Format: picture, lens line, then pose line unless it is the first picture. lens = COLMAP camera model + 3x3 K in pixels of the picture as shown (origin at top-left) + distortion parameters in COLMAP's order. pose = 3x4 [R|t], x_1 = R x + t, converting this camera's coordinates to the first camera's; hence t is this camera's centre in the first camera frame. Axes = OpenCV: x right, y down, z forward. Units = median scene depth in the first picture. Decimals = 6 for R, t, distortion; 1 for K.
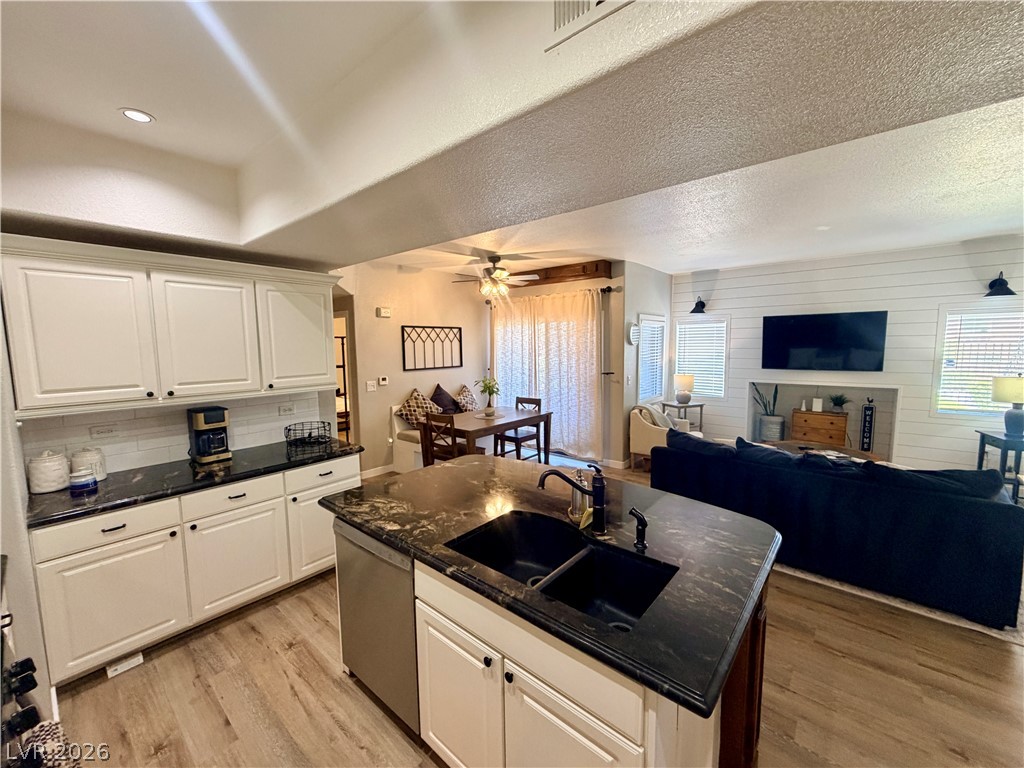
lens RADIAL K [[407.8, 0, 508.5], [0, 407.8, 385.1], [0, 0, 1]] dist [0.001574, -0.000730]
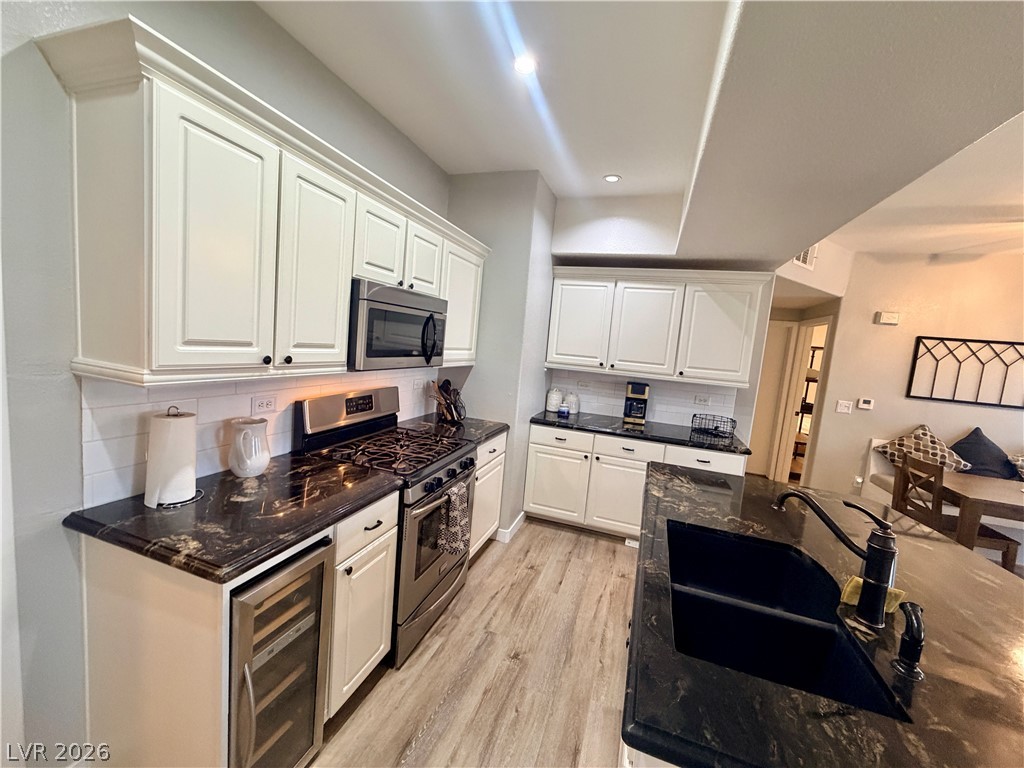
lens RADIAL K [[407.8, 0, 511.1], [0, 407.8, 384.3], [0, 0, 1]] dist [0.001574, -0.000730]
pose [[0.363292, 0.143759, -0.920518, 0.168003], [-0.184245, 0.979597, 0.080271, 0.015718], [0.913276, 0.140439, 0.382366, 0.061568]]
